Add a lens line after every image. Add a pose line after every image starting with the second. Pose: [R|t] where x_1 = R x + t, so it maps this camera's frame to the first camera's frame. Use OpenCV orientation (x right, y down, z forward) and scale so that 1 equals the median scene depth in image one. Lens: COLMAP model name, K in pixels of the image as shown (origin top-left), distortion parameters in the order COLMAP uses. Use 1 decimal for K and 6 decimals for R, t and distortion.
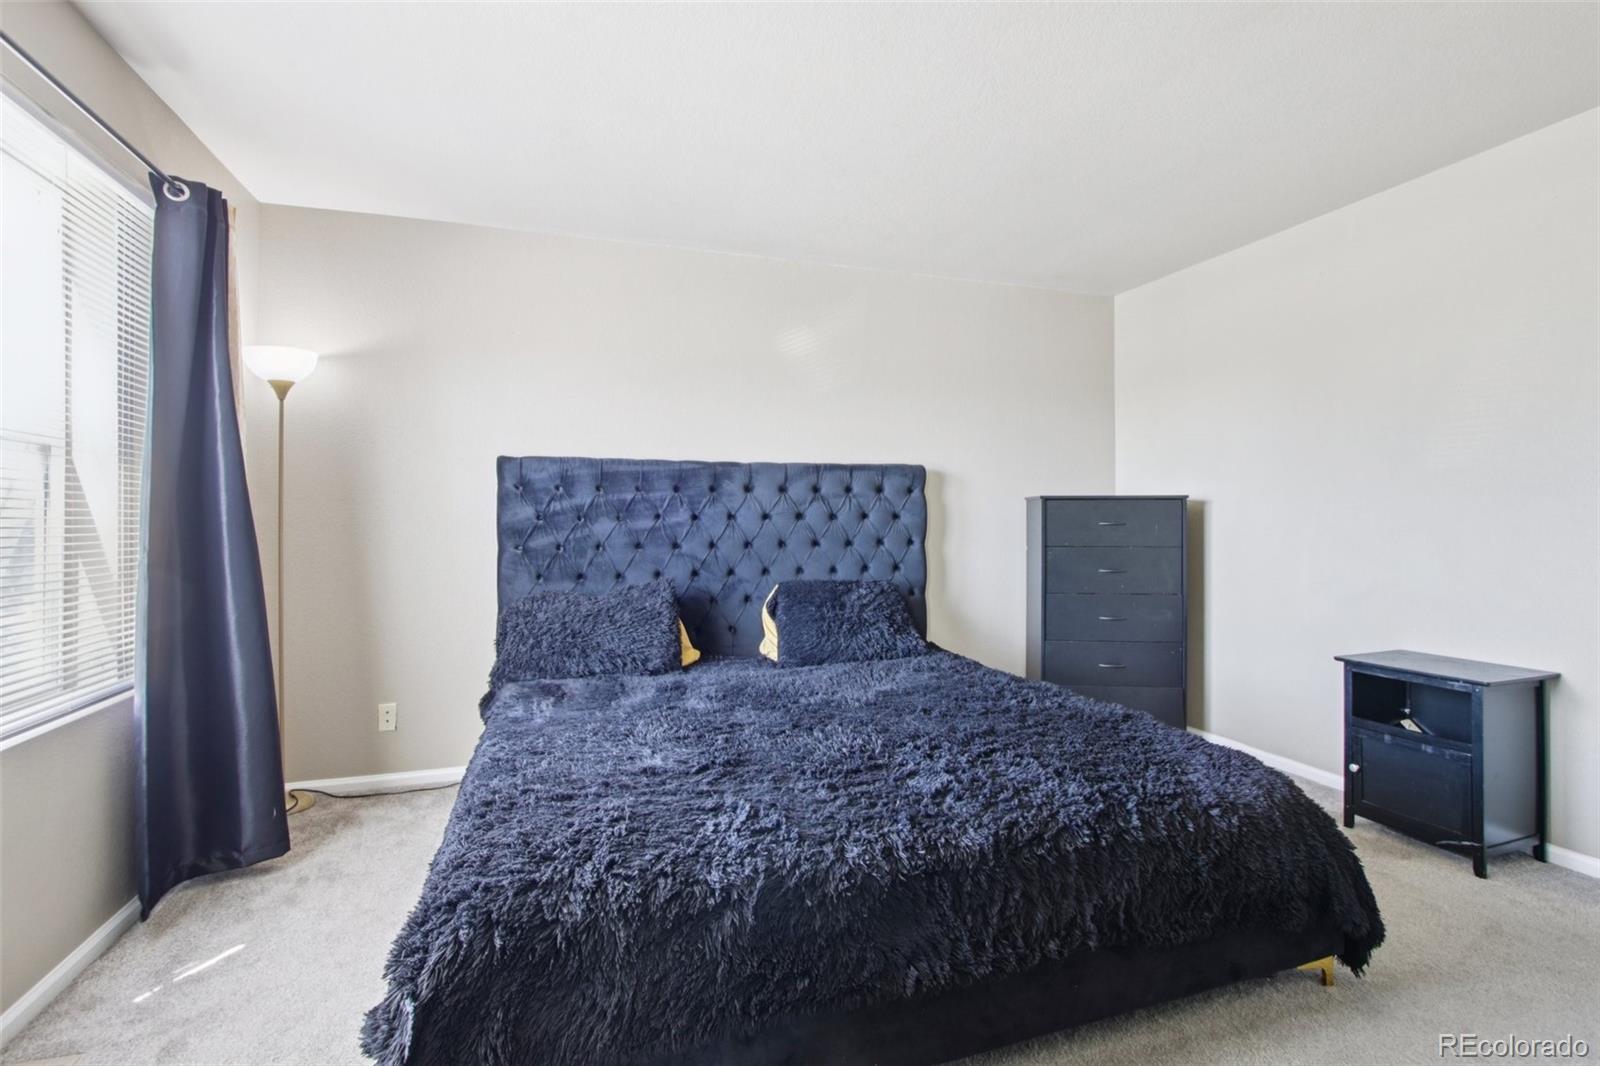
lens RADIAL K [[760.2, 0, 799.2], [0, 760.2, 525.4], [0, 0, 1]] dist [-0.016203, 0.000400]
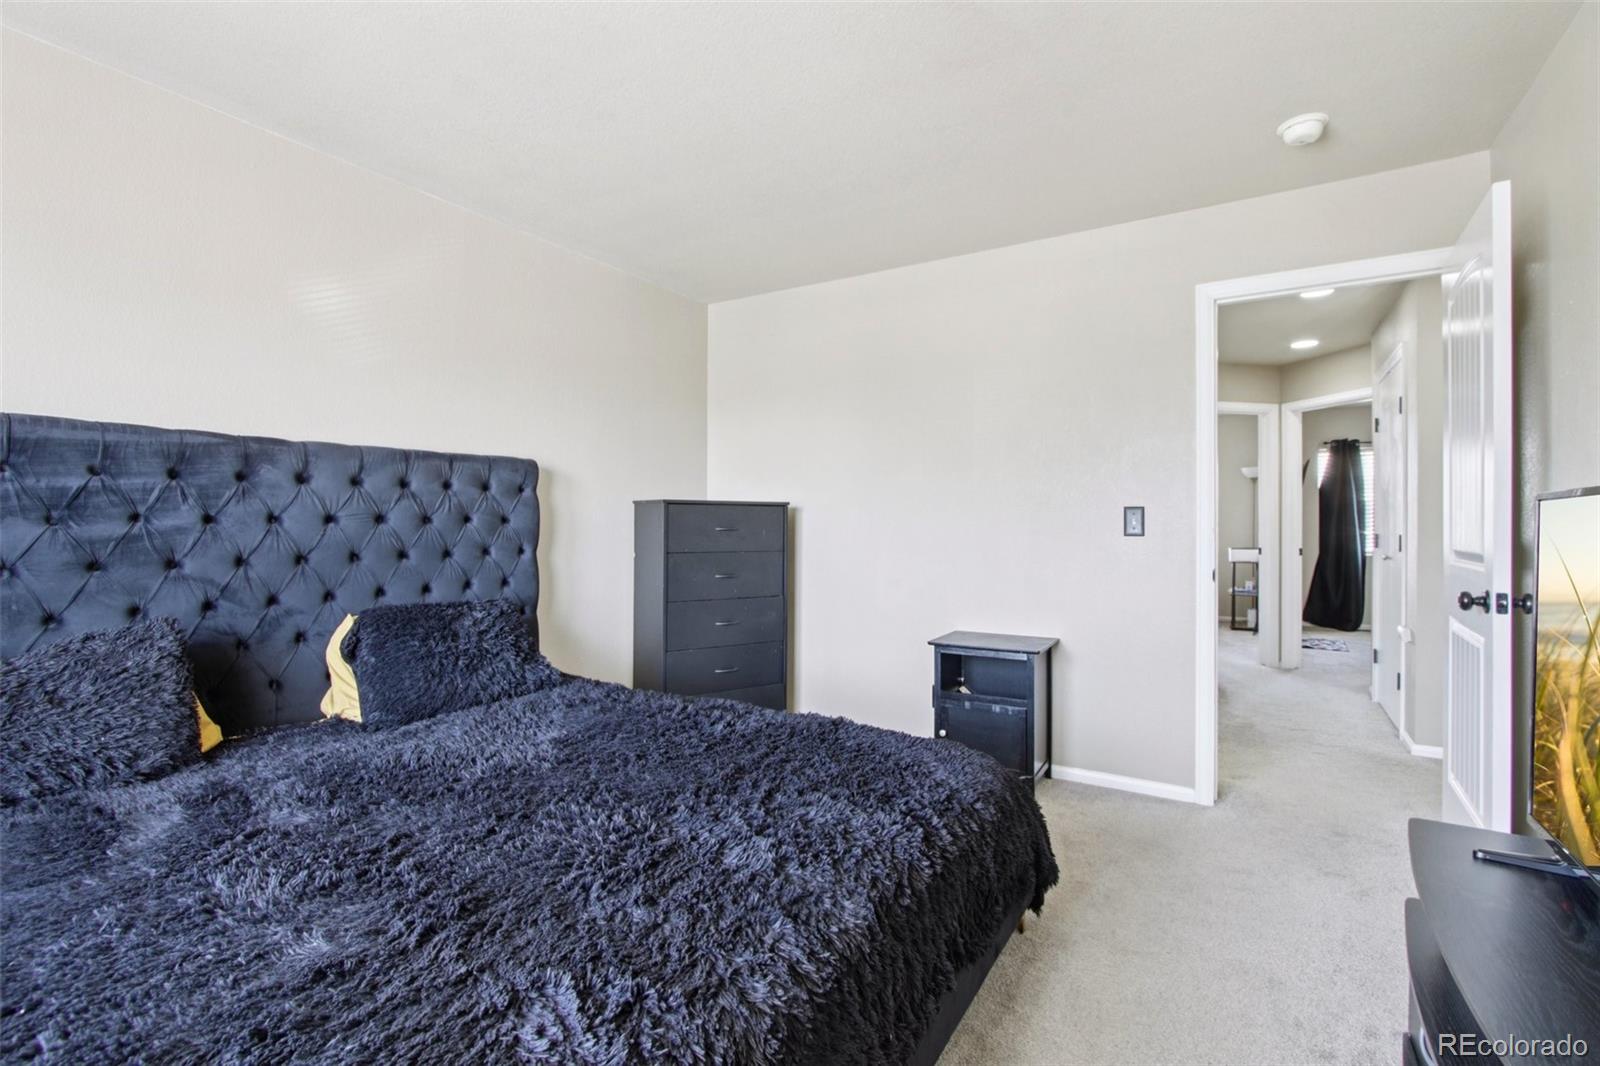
lens RADIAL K [[738.6, 0, 803.9], [0, 738.6, 527.3], [0, 0, 1]] dist [-0.013962, 0.000931]
pose [[0.763738, 0.001088, 0.645525, -0.155111], [0.001278, 0.999994, -0.003197, -0.001070], [-0.645525, 0.003267, 0.763733, 0.201563]]
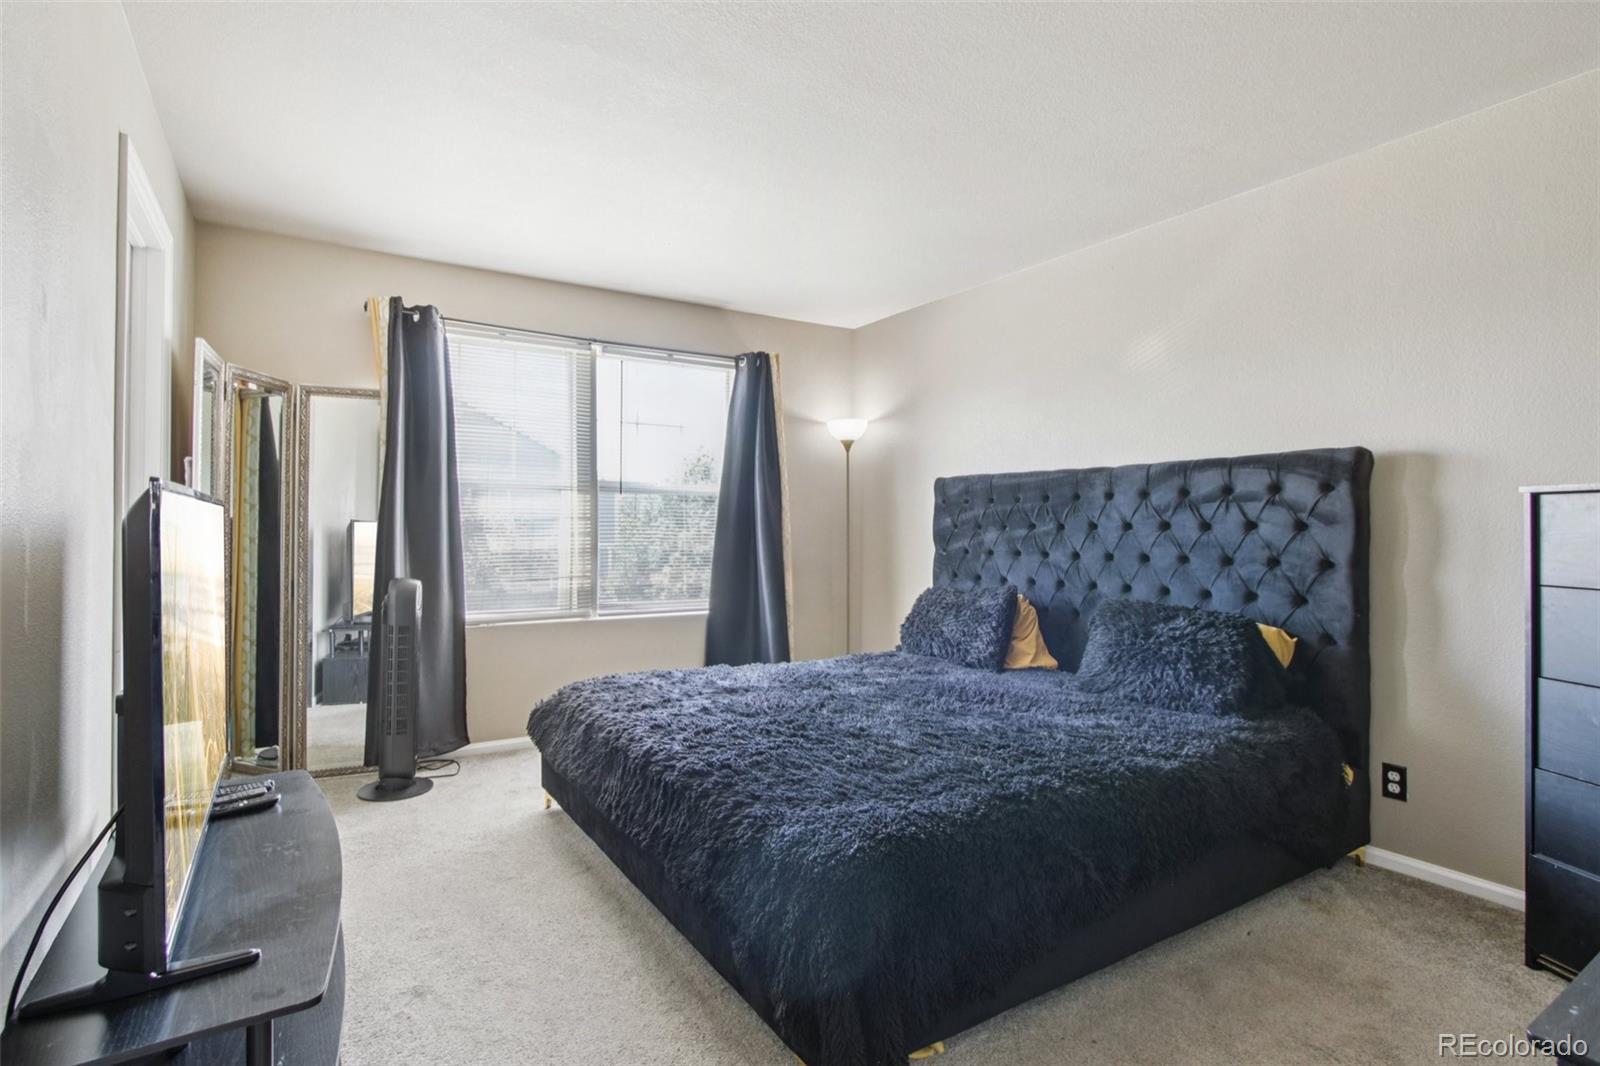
lens RADIAL K [[784.1, 0, 800.0], [0, 784.1, 533.0], [0, 0, 1]] dist [-0.002700, 0.000242]
pose [[0.260707, 0.010248, -0.965364, 0.773315], [-0.014955, 0.999867, 0.006576, -0.004432], [0.965302, 0.012723, 0.260825, 0.412544]]
